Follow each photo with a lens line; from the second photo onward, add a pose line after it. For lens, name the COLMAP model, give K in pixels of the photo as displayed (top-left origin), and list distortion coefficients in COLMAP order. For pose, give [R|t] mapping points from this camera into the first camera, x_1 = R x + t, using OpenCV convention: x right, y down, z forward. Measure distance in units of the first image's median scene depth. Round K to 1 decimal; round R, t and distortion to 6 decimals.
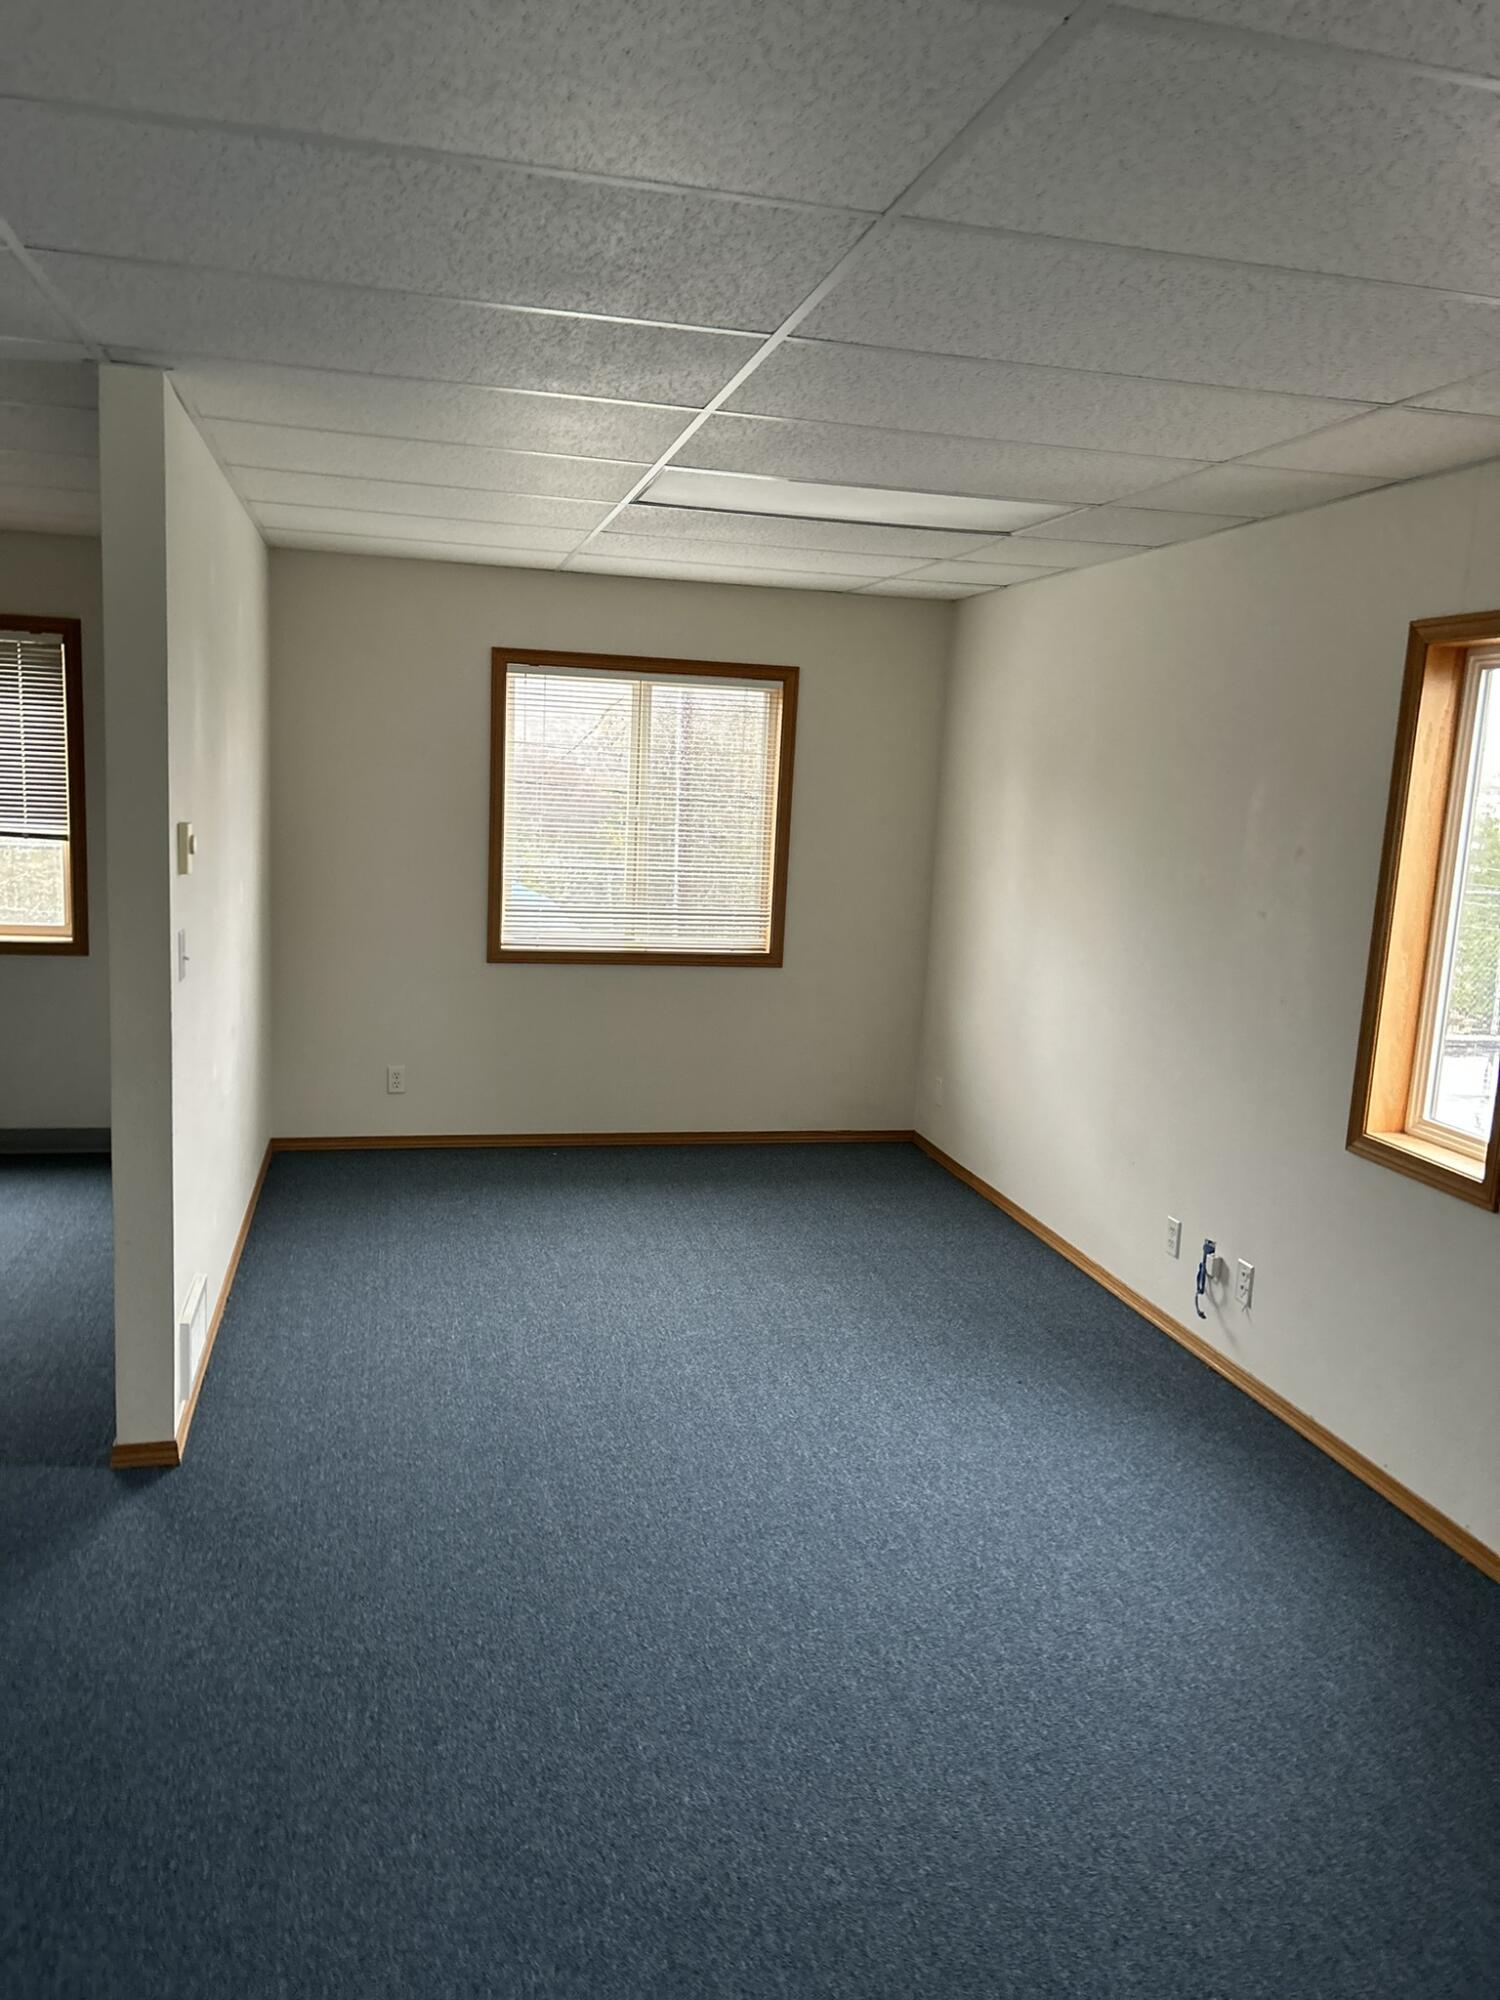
lens RADIAL K [[1484.9, 0, 752.6], [0, 1484.9, 998.4], [0, 0, 1]] dist [0.029998, -0.026442]
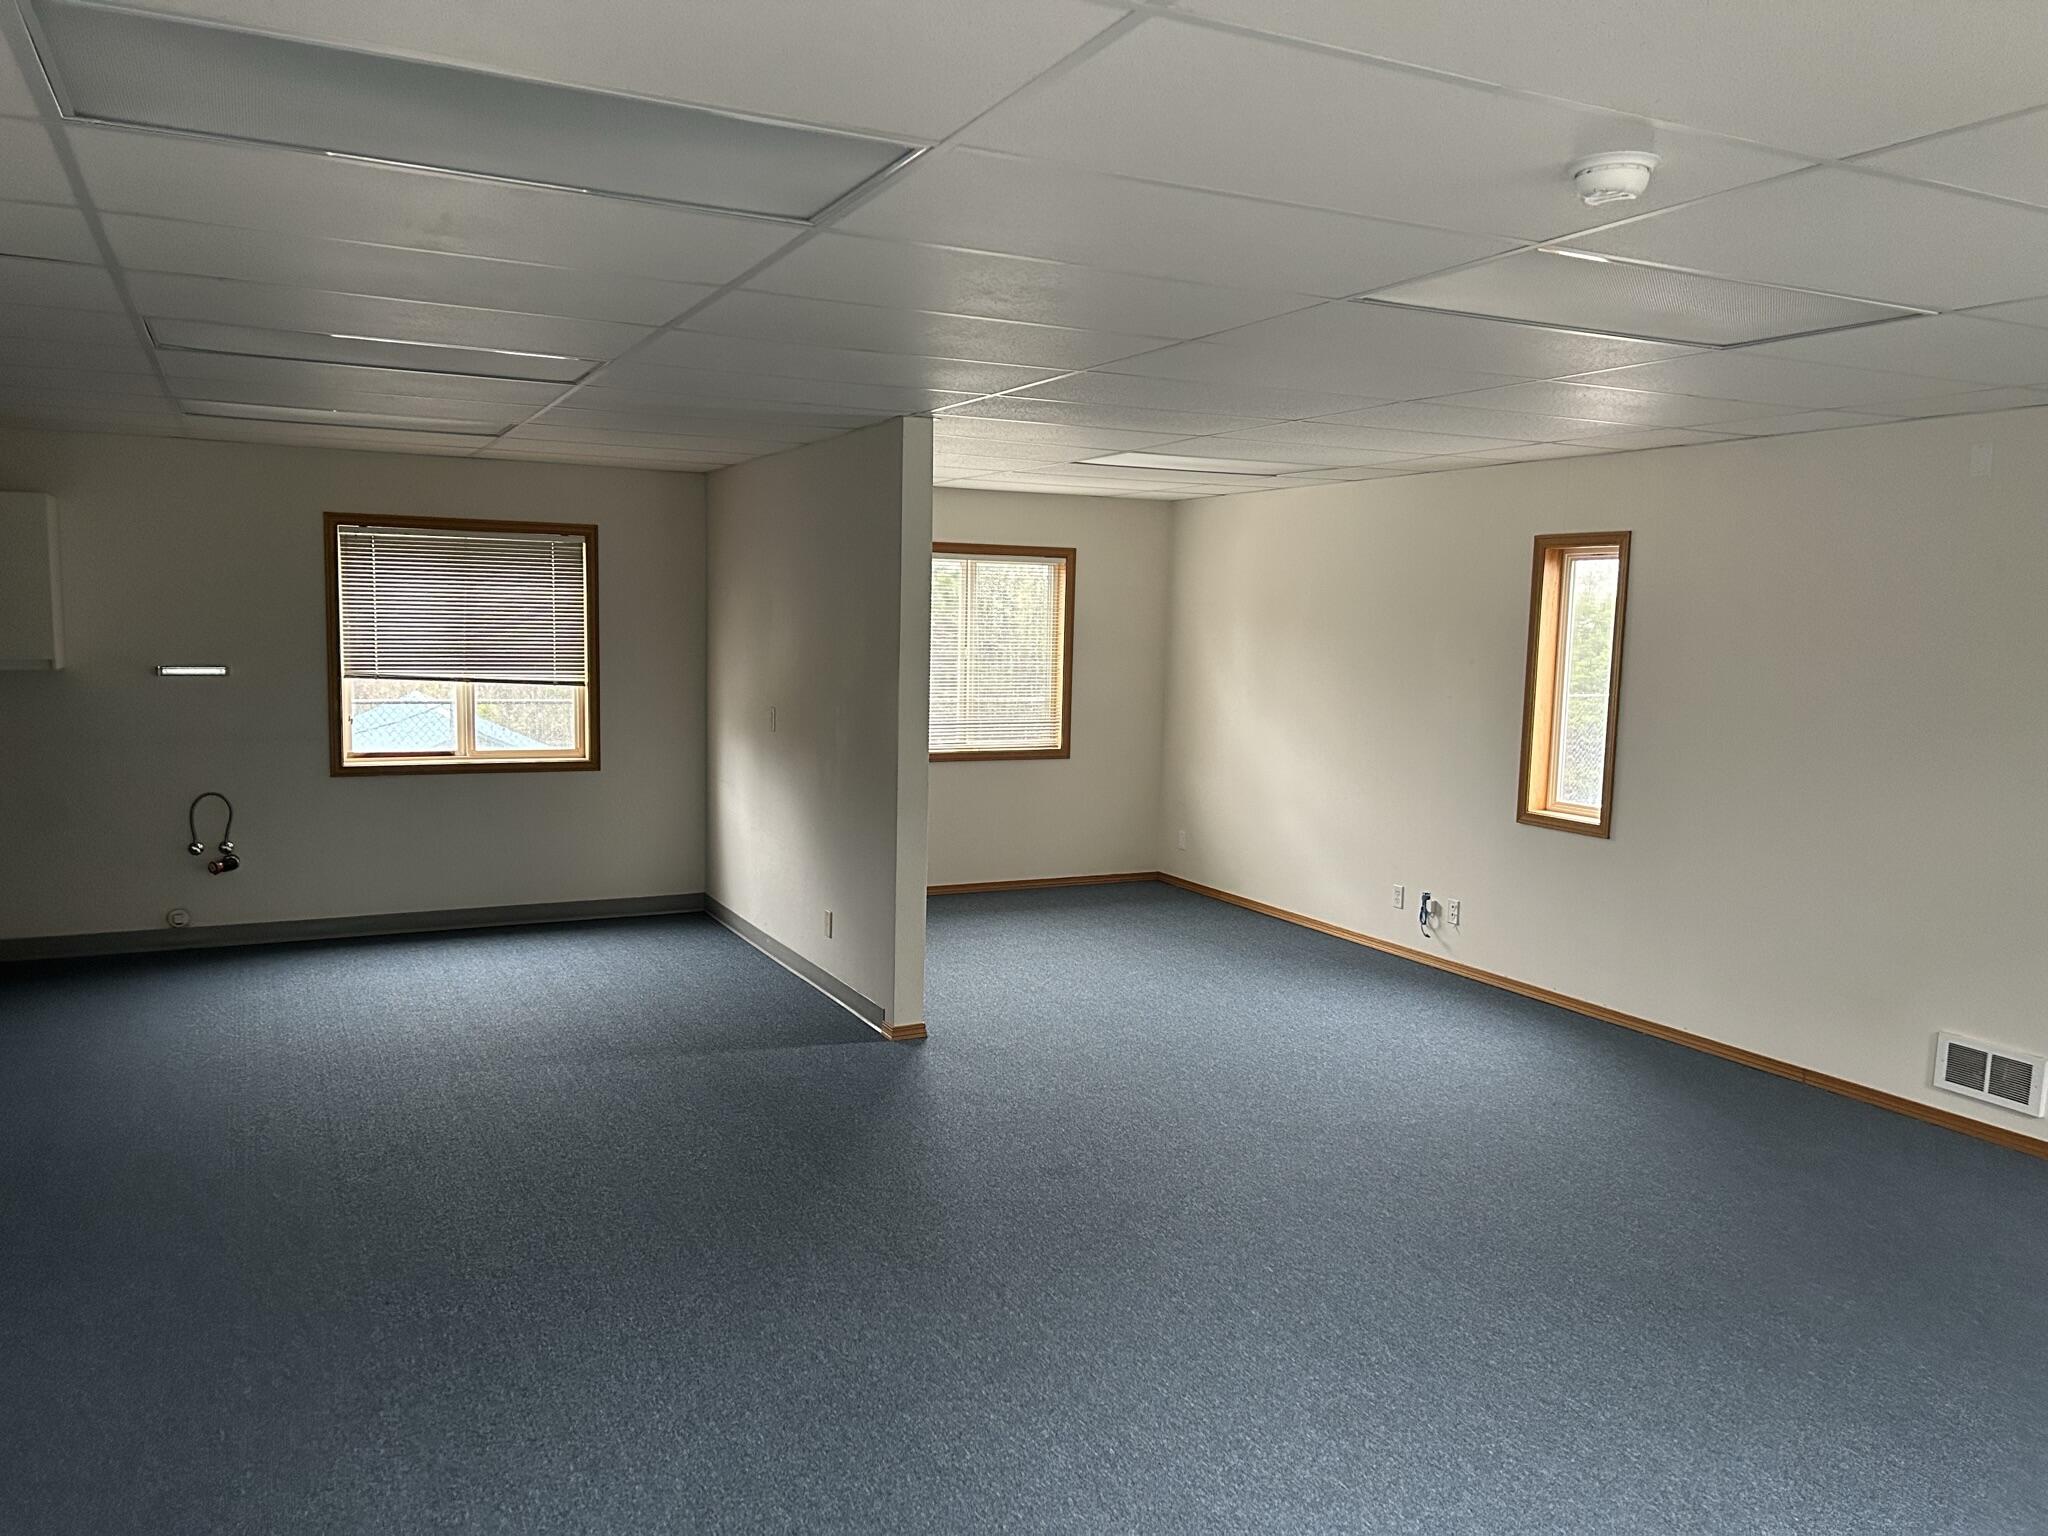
lens RADIAL K [[1520.6, 0, 1020.3], [0, 1520.6, 773.3], [0, 0, 1]] dist [0.029998, -0.026442]
pose [[0.973262, -0.048669, 0.224483, -0.398033], [0.058646, 0.997556, -0.037989, 0.050752], [-0.222085, 0.050138, 0.973737, -0.445104]]
